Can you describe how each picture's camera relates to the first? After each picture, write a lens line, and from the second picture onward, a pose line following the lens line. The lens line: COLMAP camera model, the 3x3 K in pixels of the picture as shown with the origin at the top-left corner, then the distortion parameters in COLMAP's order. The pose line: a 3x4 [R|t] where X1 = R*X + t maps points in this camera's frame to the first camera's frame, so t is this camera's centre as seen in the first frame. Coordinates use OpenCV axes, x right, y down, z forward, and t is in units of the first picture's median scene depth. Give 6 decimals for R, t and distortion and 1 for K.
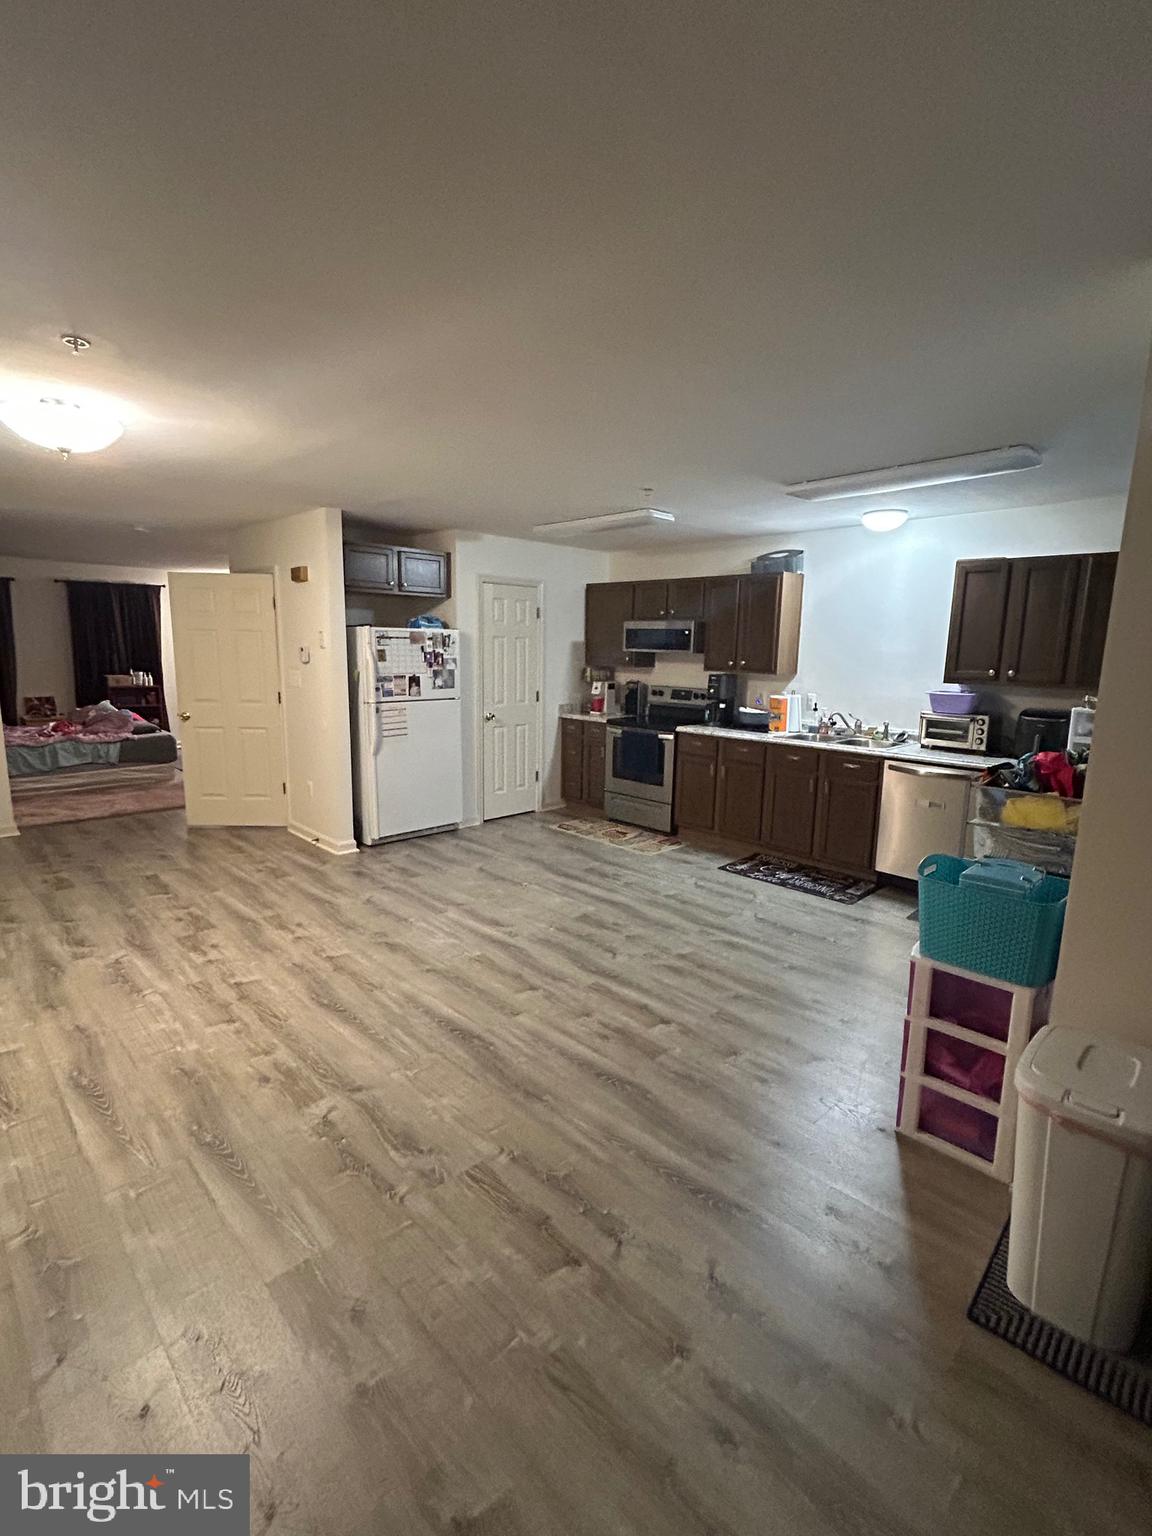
lens RADIAL K [[712.8, 0, 577.6], [0, 712.8, 758.9], [0, 0, 1]] dist [-0.002586, 0.001722]
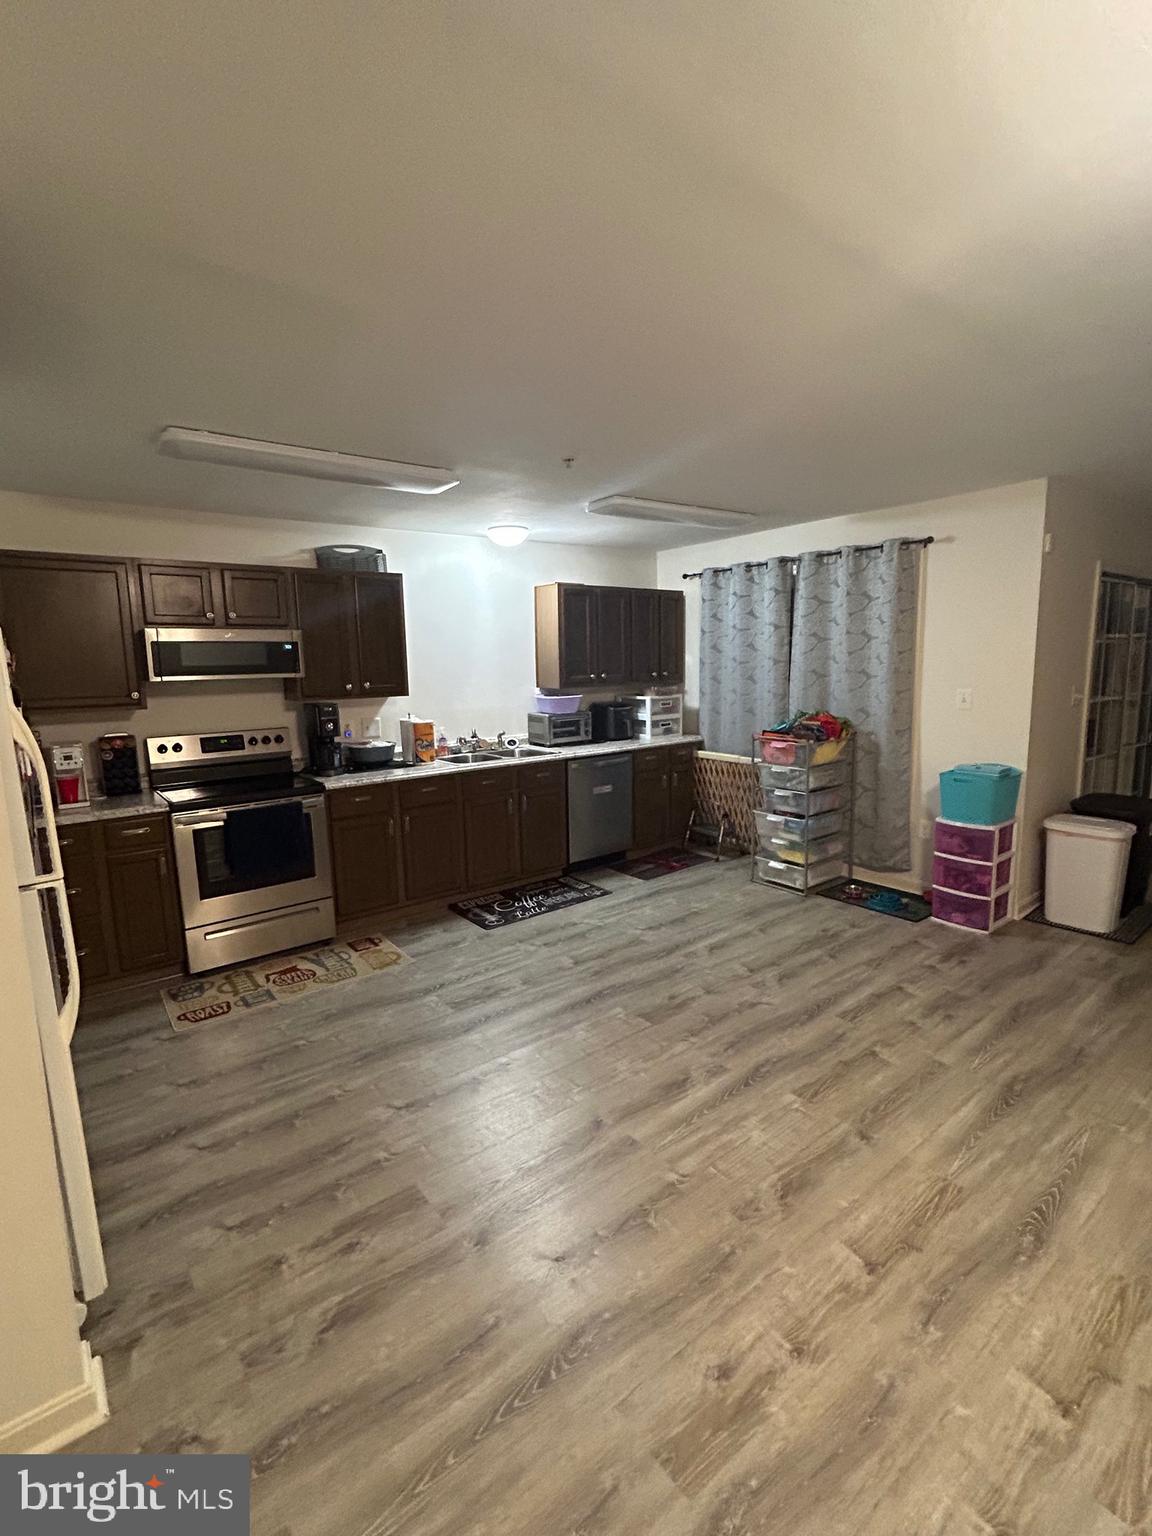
lens RADIAL K [[712.8, 0, 579.0], [0, 712.8, 767.0], [0, 0, 1]] dist [-0.002586, 0.001722]
pose [[0.110394, -0.169301, 0.979362, -0.759501], [0.183173, 0.971971, 0.147376, -0.176327], [-0.976863, 0.163123, 0.138311, 1.003681]]
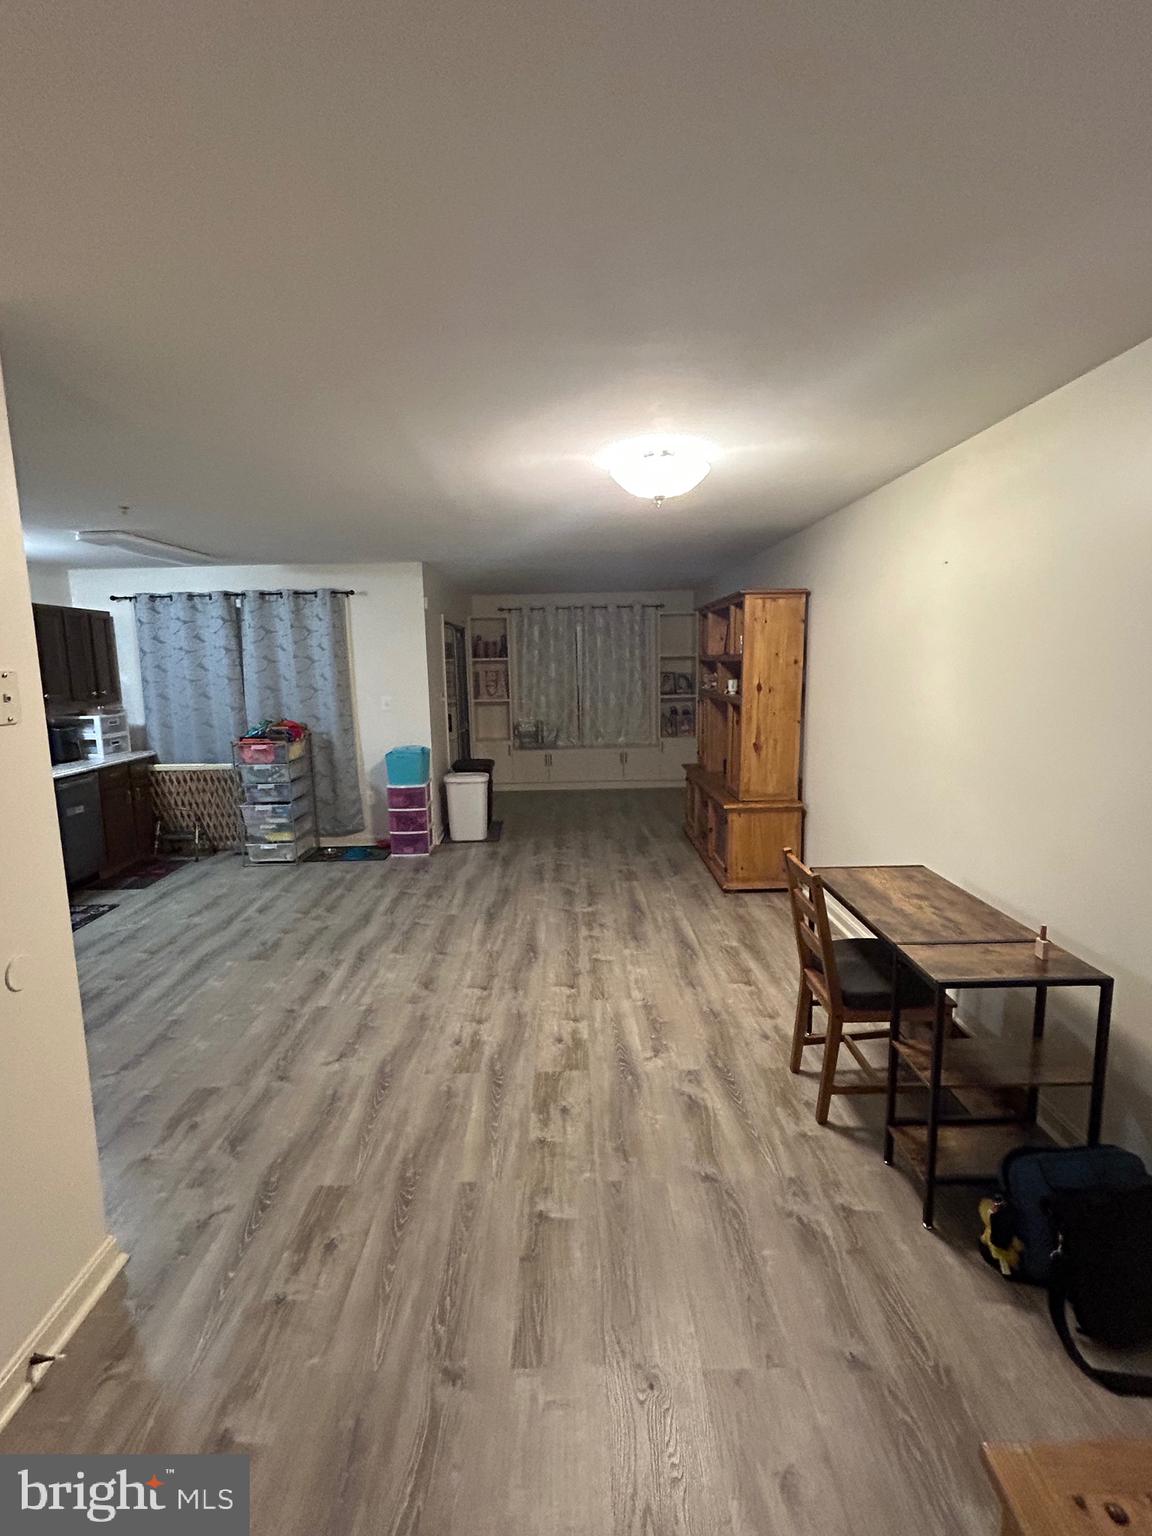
lens RADIAL K [[712.8, 0, 580.8], [0, 712.8, 768.6], [0, 0, 1]] dist [-0.002586, 0.001722]
pose [[-0.730198, -0.105224, 0.675085, -1.018770], [0.116370, 0.954478, 0.274644, -0.258978], [-0.673253, 0.279104, -0.684713, 1.408244]]
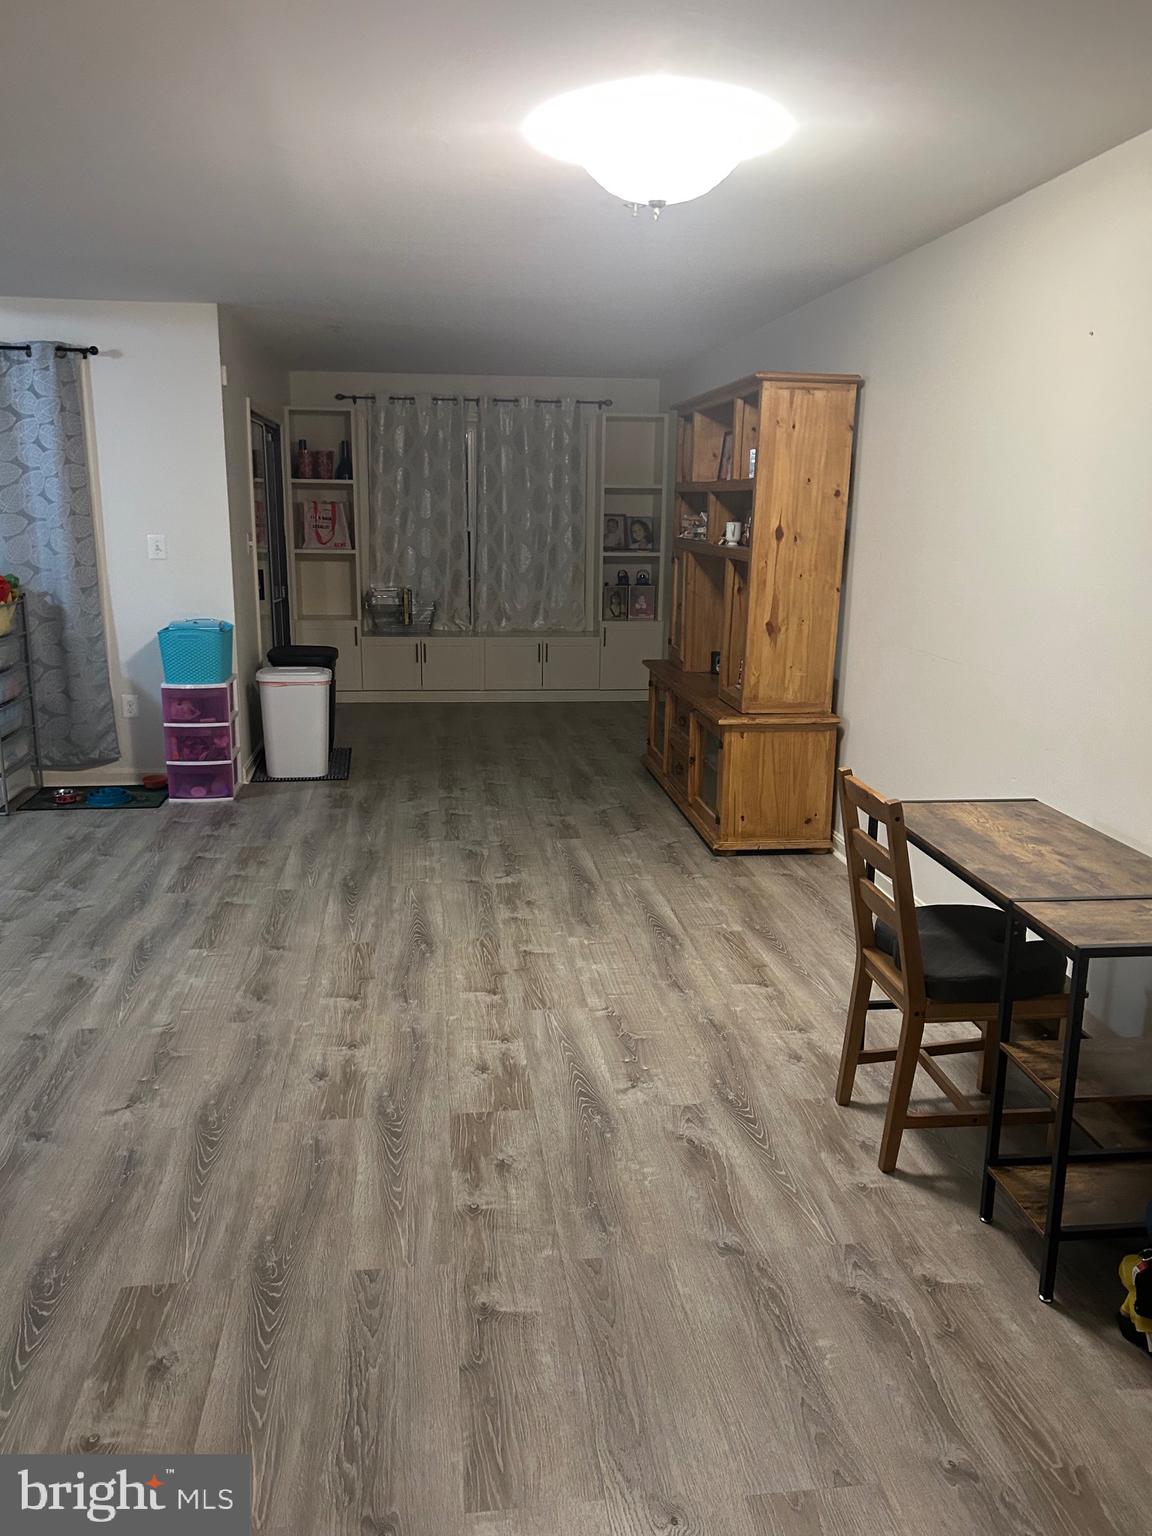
lens RADIAL K [[1155.7, 0, 575.2], [0, 1155.7, 768.6], [0, 0, 1]] dist [0.050844, -0.064853]
pose [[-0.798445, -0.160893, 0.580172, -0.997183], [0.070697, 0.931911, 0.355731, -0.245712], [-0.597903, 0.325048, -0.732705, 1.465556]]
